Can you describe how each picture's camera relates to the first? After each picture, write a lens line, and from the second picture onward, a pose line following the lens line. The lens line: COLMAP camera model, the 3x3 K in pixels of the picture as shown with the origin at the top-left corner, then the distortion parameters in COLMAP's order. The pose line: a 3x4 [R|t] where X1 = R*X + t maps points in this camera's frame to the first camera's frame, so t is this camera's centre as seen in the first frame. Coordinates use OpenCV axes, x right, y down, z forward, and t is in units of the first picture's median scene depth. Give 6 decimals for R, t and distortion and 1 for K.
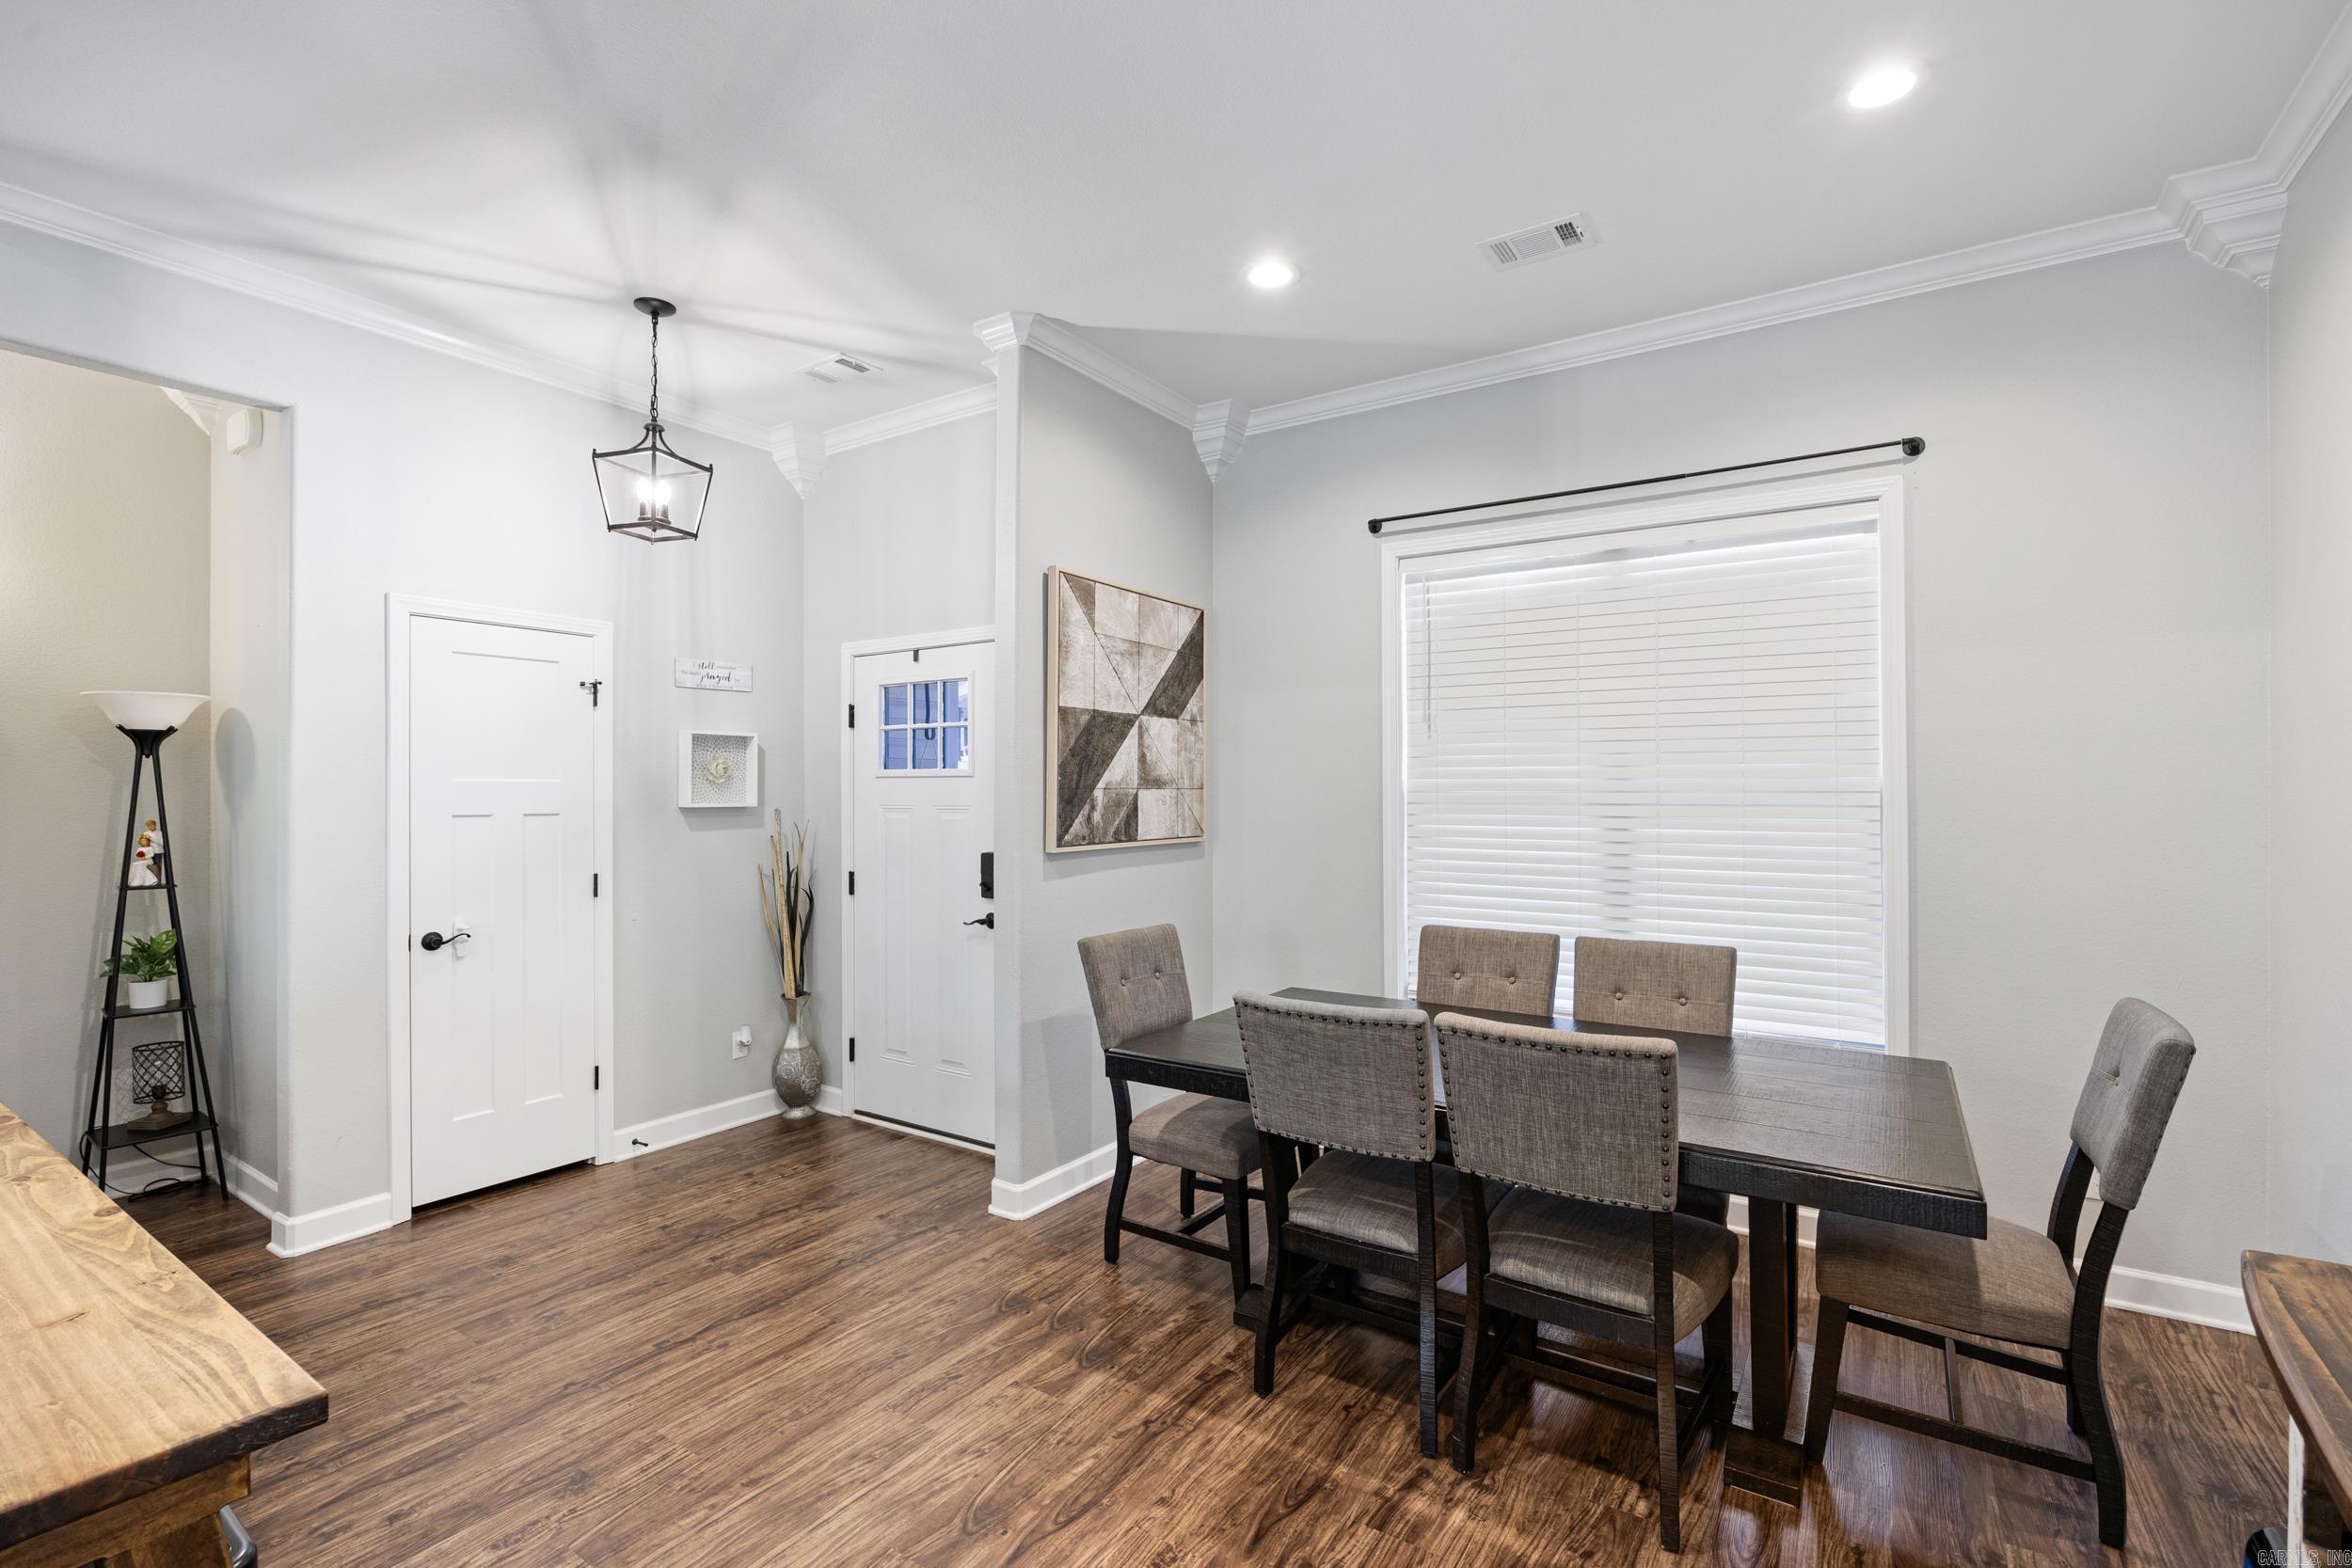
lens RADIAL K [[1034.4, 0, 1193.1], [0, 1034.4, 793.5], [0, 0, 1]] dist [-0.015403, 0.000406]
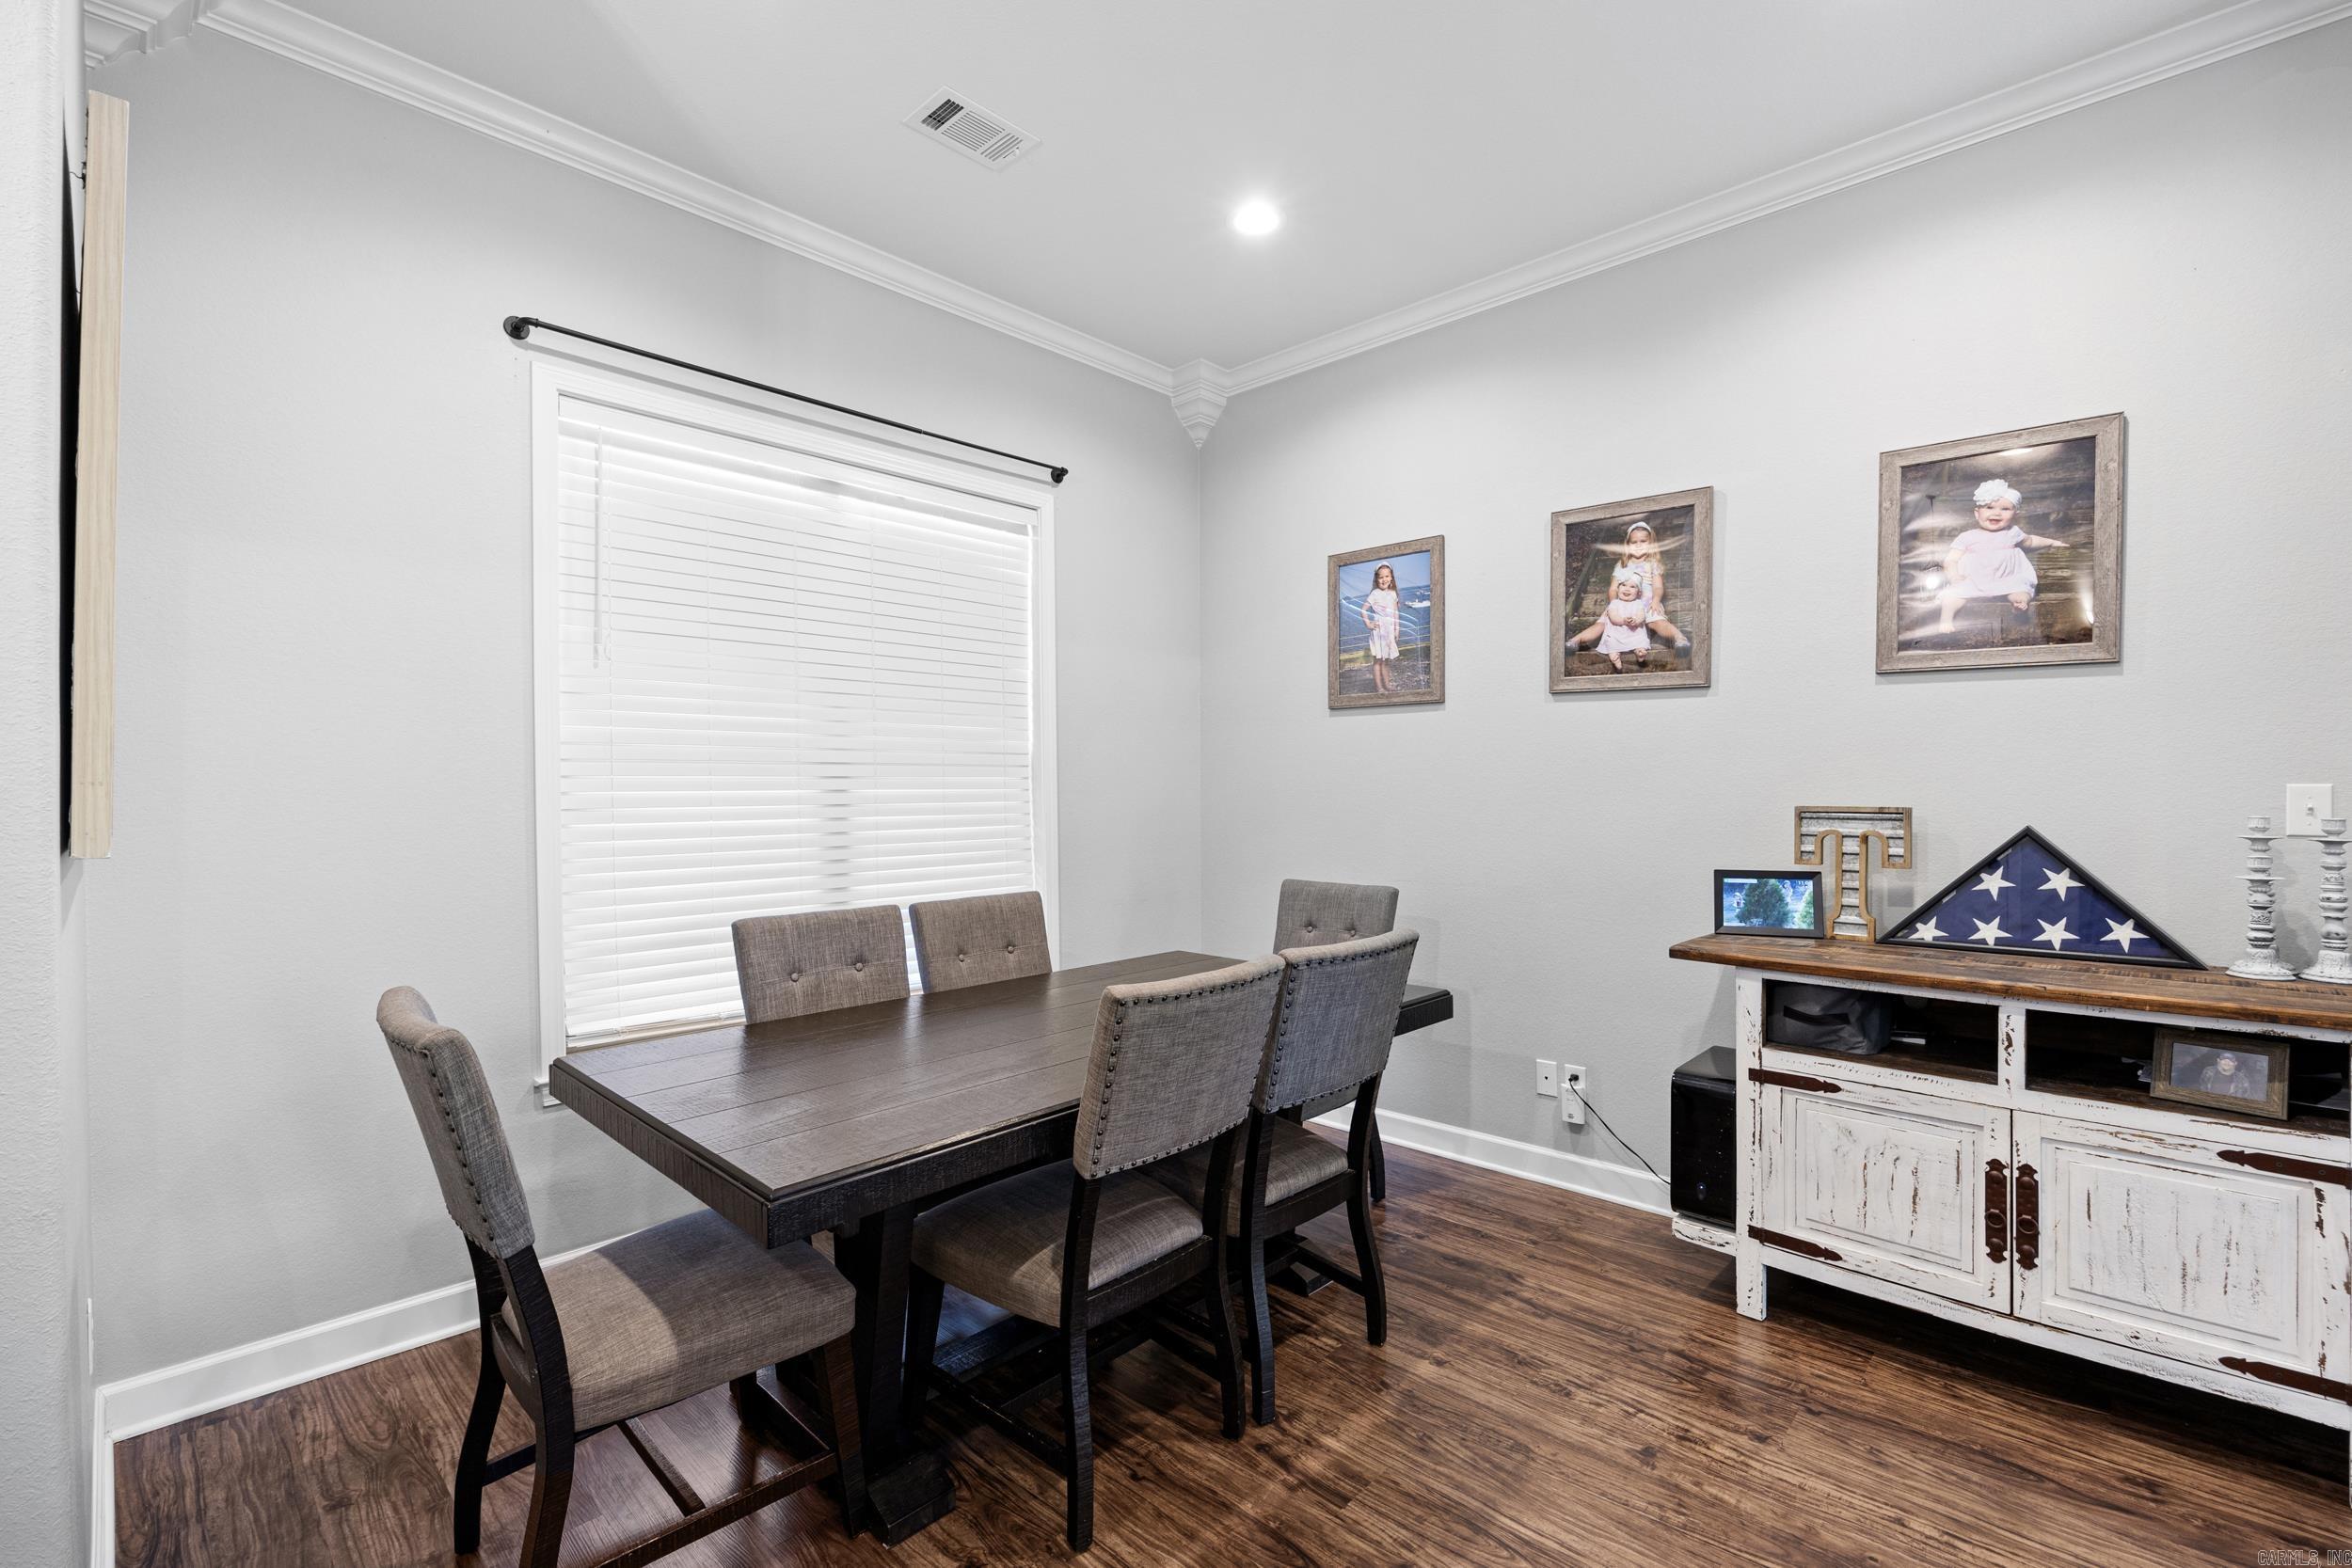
lens RADIAL K [[1026.6, 0, 1188.6], [0, 1026.6, 793.3], [0, 0, 1]] dist [-0.002962, -0.000147]
pose [[0.177232, -0.008260, 0.984134, -0.429256], [0.009773, 0.999930, 0.006632, 0.034541], [-0.984121, 0.008443, 0.177300, 0.546236]]
